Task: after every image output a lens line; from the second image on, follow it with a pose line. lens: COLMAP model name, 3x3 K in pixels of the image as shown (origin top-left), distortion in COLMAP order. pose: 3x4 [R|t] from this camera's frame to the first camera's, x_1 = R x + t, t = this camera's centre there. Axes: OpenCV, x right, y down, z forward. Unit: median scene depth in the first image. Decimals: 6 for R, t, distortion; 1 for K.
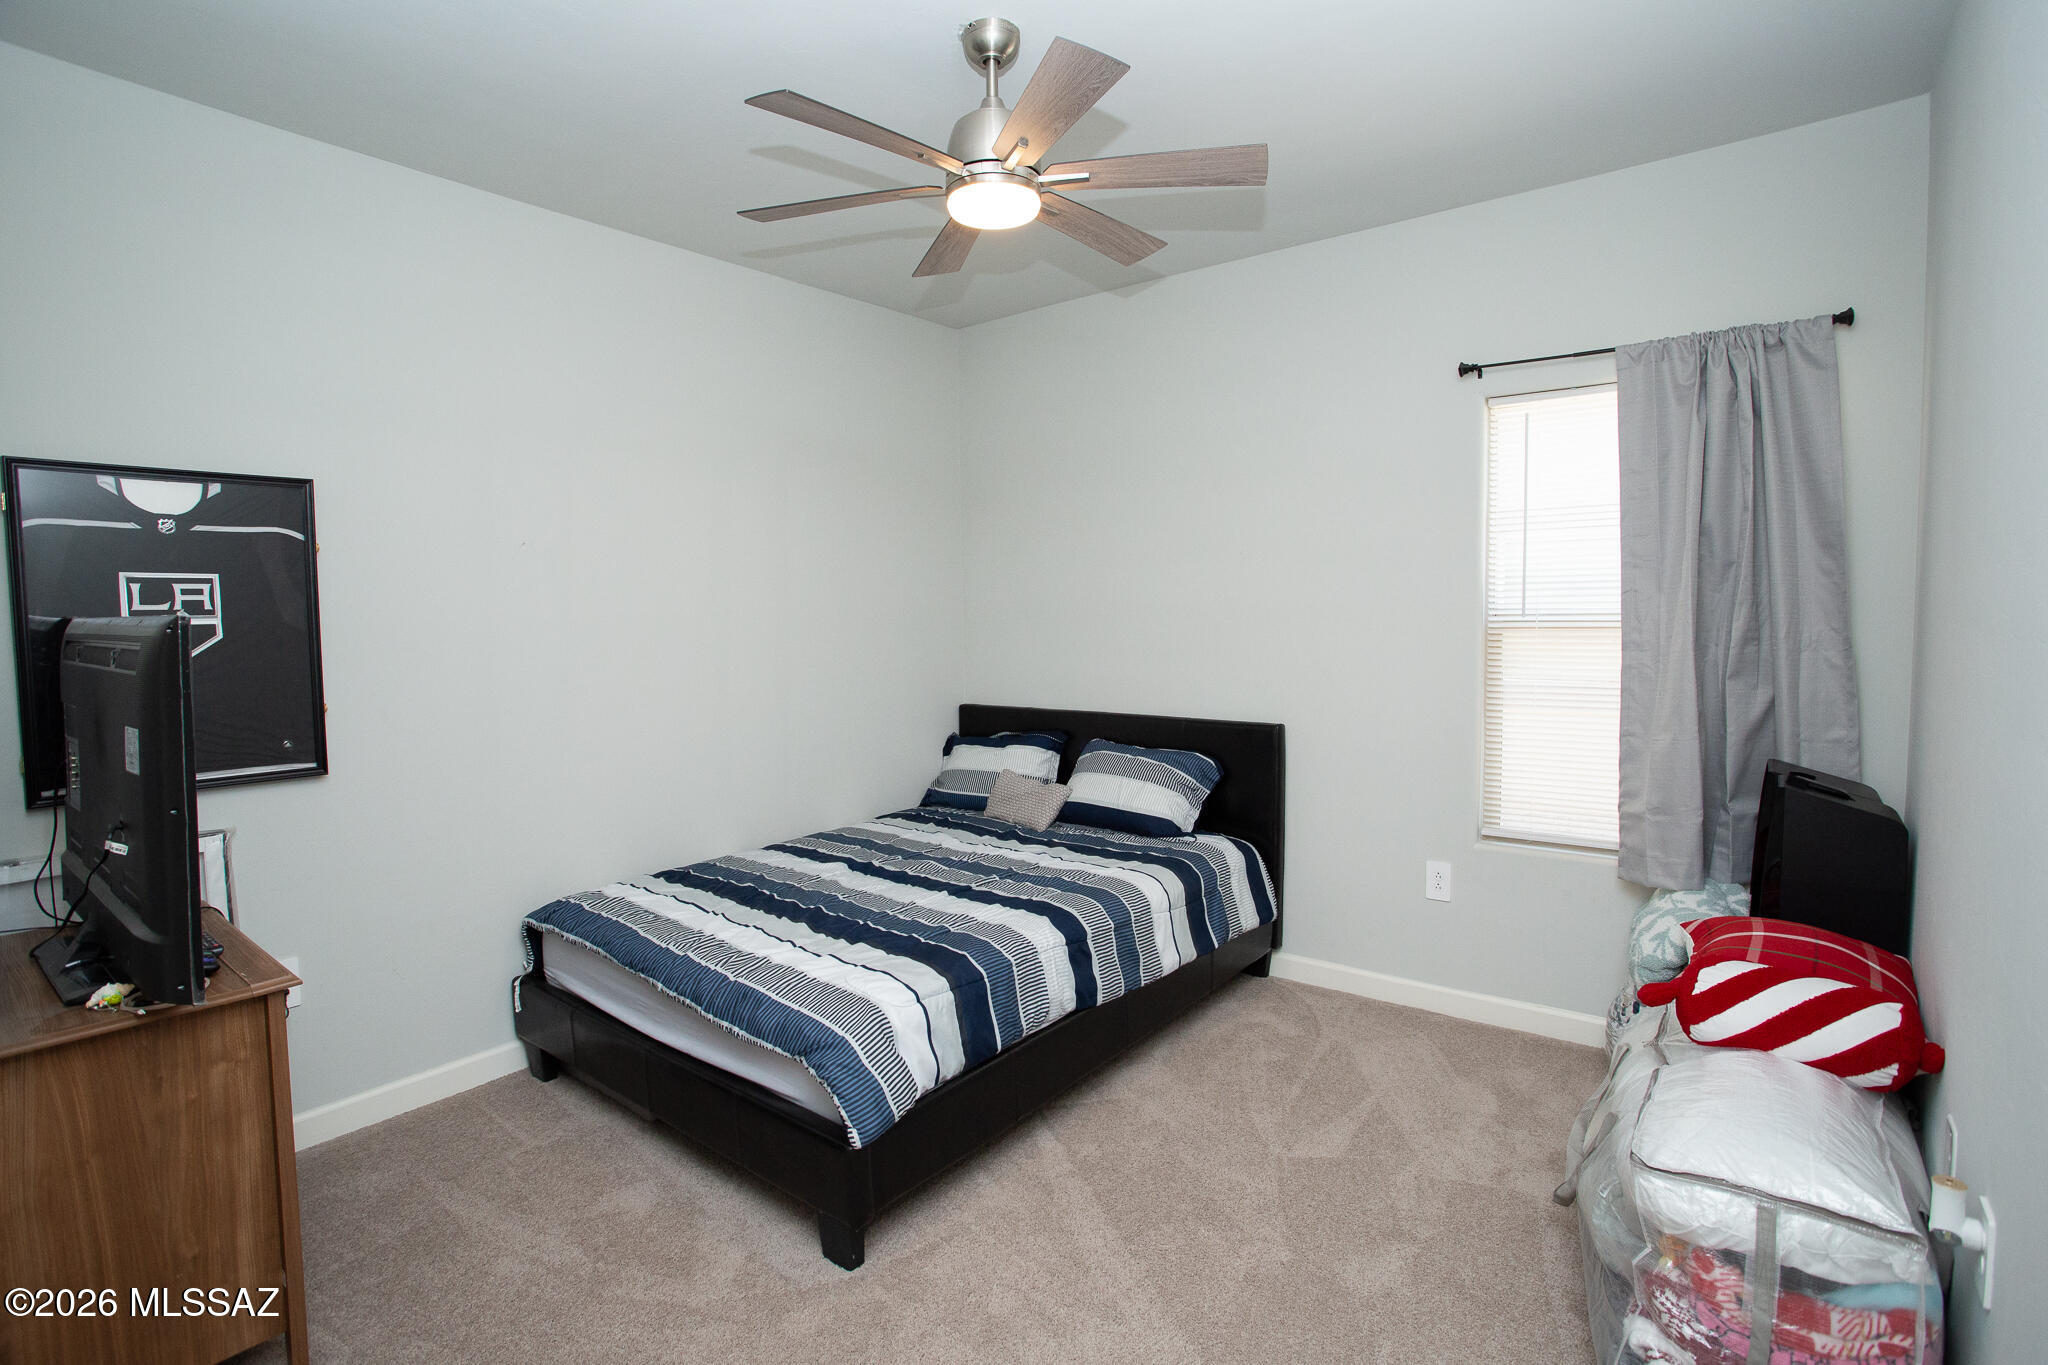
lens RADIAL K [[1002.0, 0, 1025.8], [0, 1002.0, 672.0], [0, 0, 1]] dist [-0.067429, 0.029493]
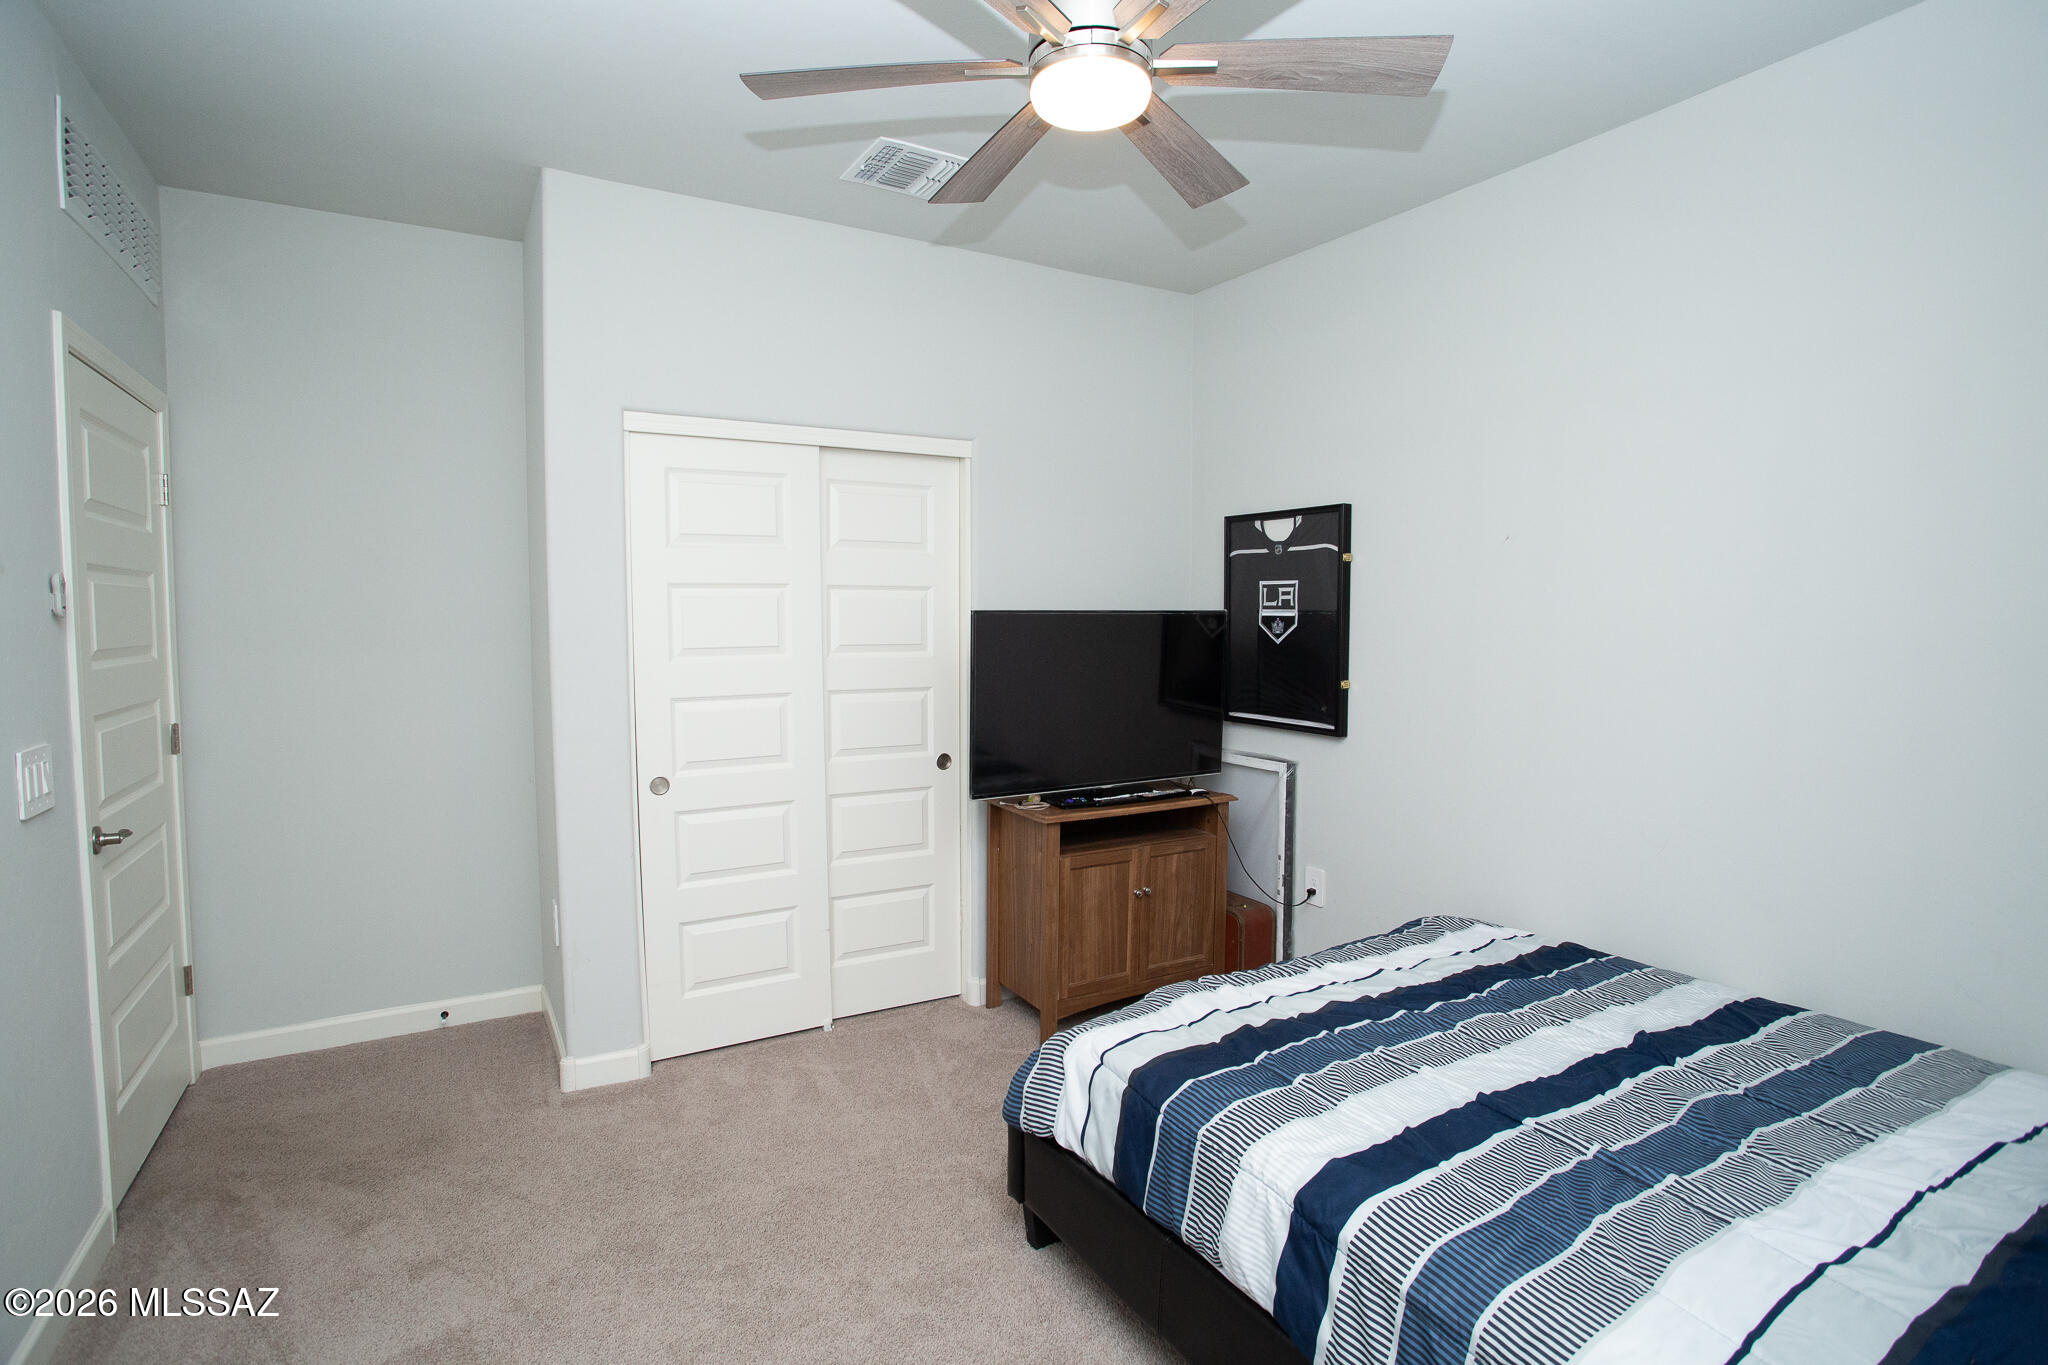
lens RADIAL K [[1002.0, 0, 1025.8], [0, 1002.0, 672.0], [0, 0, 1]] dist [-0.067429, 0.029493]
pose [[-0.358156, 0.065681, -0.931349, 0.683189], [-0.056555, 0.994165, 0.091860, -0.081237], [0.931947, 0.085573, -0.352352, 1.180423]]
